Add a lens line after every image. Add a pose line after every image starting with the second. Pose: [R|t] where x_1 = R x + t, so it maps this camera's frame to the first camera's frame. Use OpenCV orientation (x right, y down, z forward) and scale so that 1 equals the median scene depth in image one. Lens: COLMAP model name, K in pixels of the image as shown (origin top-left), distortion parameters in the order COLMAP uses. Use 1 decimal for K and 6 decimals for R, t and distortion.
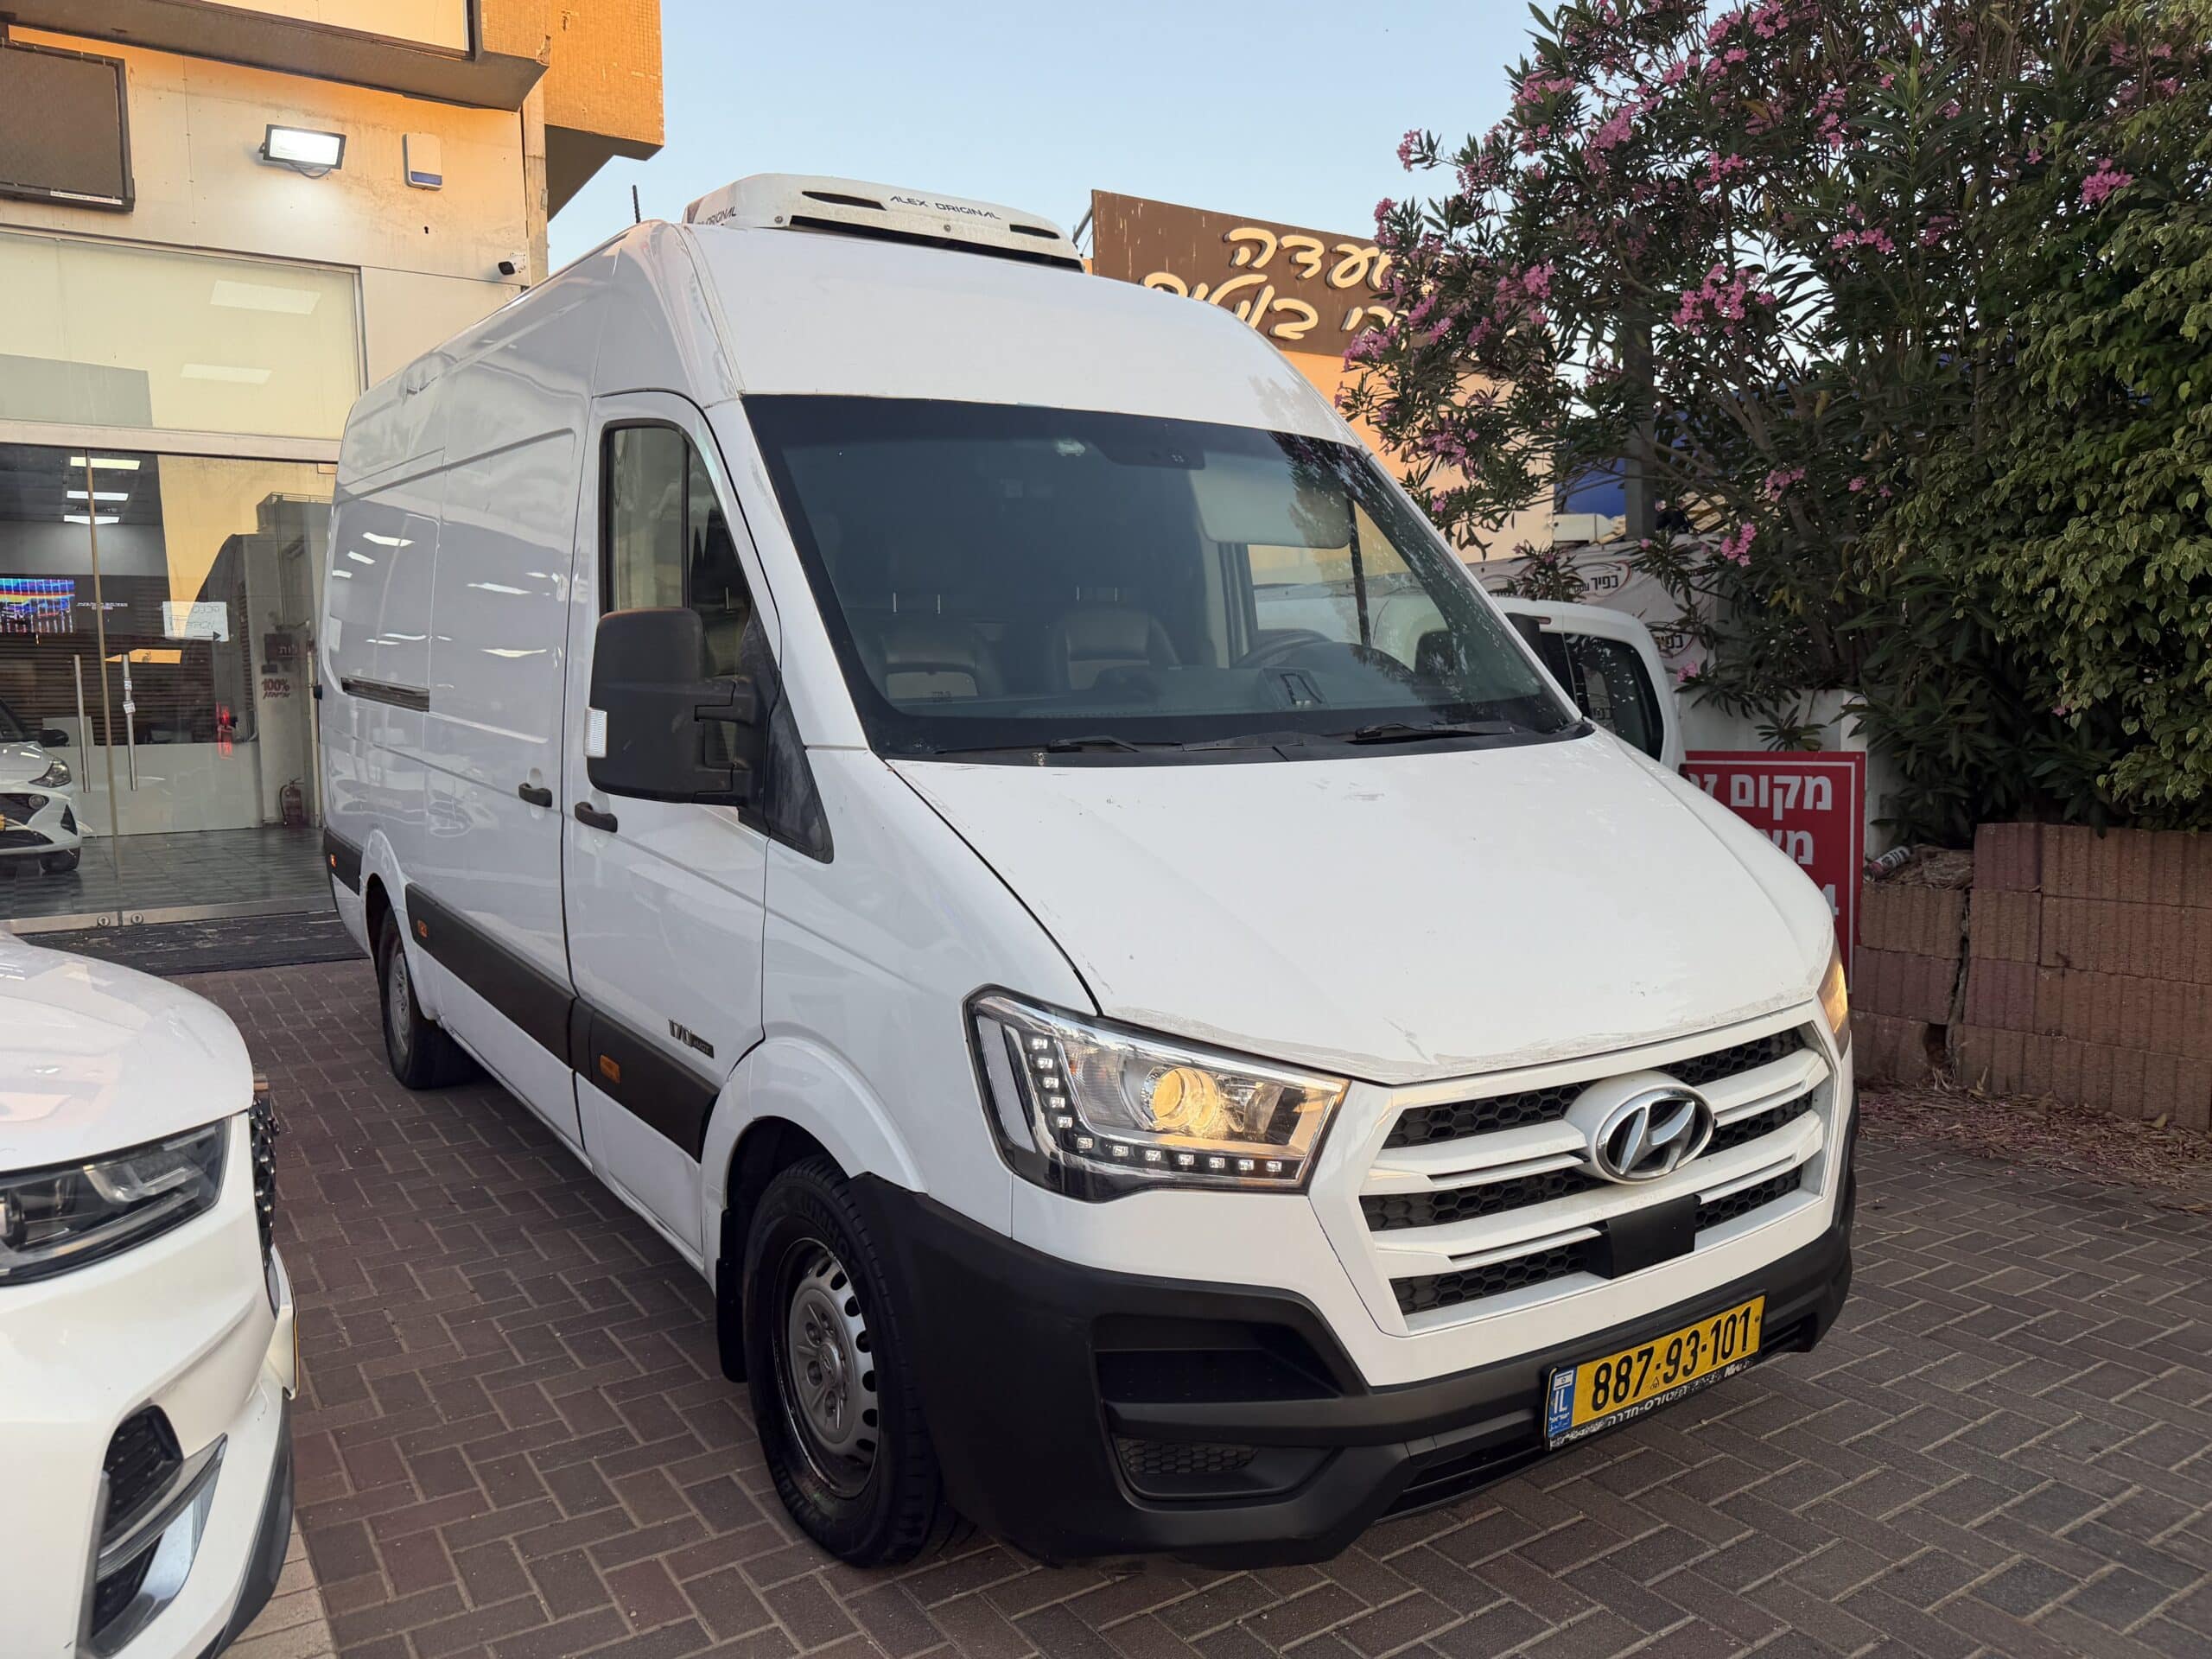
lens RADIAL K [[1650.3, 0, 1125.2], [0, 1650.3, 828.9], [0, 0, 1]] dist [-0.009590, -0.008044]
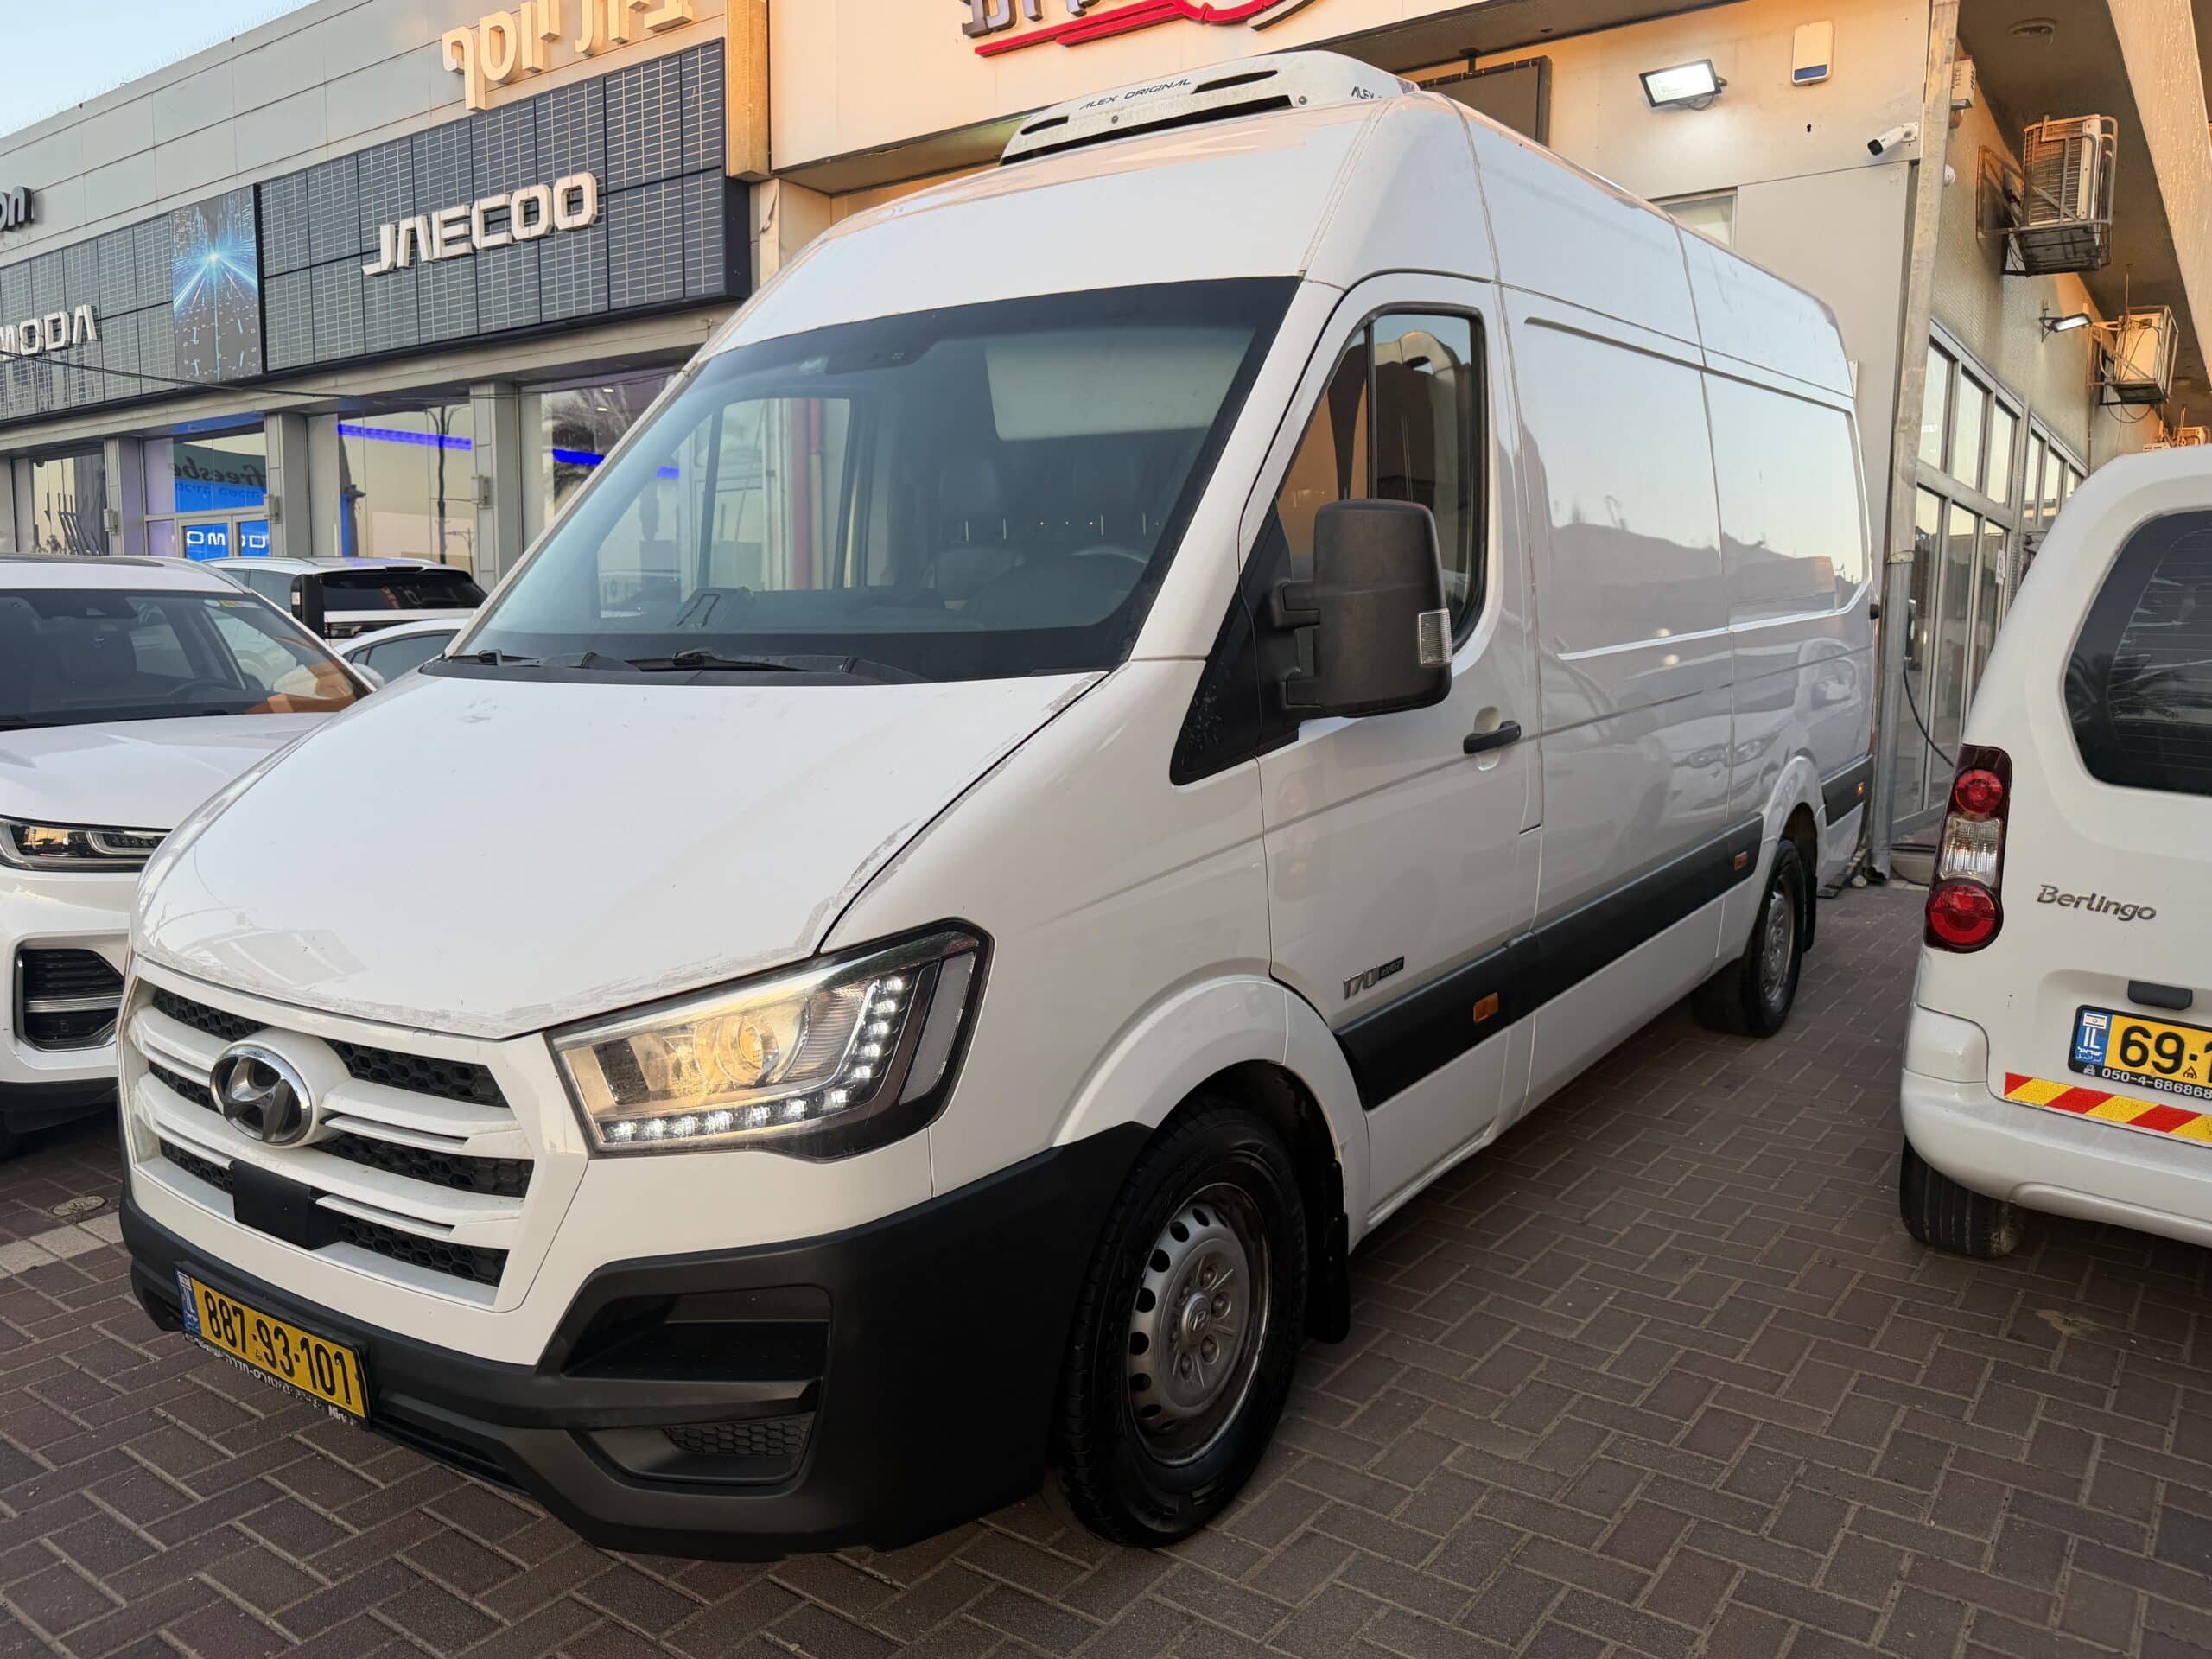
lens RADIAL K [[1650.3, 0, 1125.2], [0, 1650.3, 828.9], [0, 0, 1]] dist [-0.009590, -0.008044]
pose [[0.335717, 0.123706, -0.933805, 1.084664], [-0.083082, 0.991364, 0.101462, -0.078314], [0.938292, 0.043520, 0.343096, 0.926298]]
